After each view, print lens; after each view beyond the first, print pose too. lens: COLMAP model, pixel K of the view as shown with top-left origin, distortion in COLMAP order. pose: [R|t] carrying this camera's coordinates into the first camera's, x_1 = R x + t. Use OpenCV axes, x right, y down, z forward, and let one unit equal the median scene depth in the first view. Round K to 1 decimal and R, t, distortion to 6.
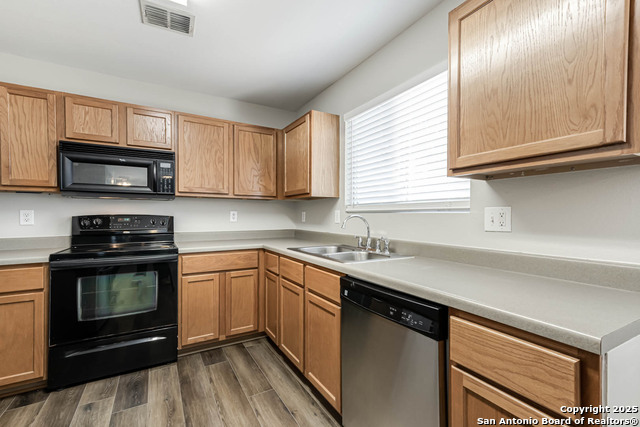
lens RADIAL K [[287.8, 0, 317.8], [0, 287.8, 217.1], [0, 0, 1]] dist [0.029359, 0.000431]
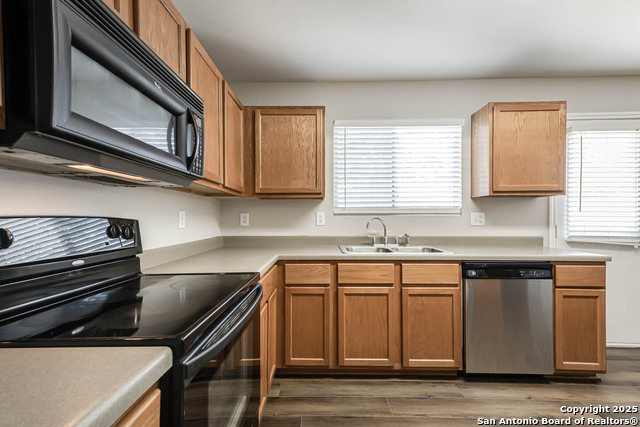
lens RADIAL K [[287.8, 0, 317.8], [0, 287.8, 217.1], [0, 0, 1]] dist [0.029359, 0.000431]
pose [[0.499036, 0.000877, 0.866581, -0.883855], [0.008271, 0.999949, -0.005775, -0.002049], [-0.866542, 0.010050, 0.499003, 0.568012]]
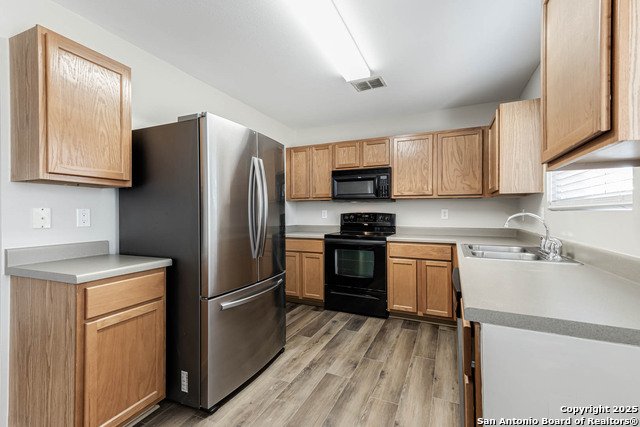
lens RADIAL K [[287.8, 0, 317.8], [0, 287.8, 217.1], [0, 0, 1]] dist [0.029359, 0.000431]
pose [[0.584436, 0.012644, -0.811341, 0.417056], [-0.006291, 0.999919, 0.011051, -0.000713], [0.811416, -0.001355, 0.584468, -0.063880]]
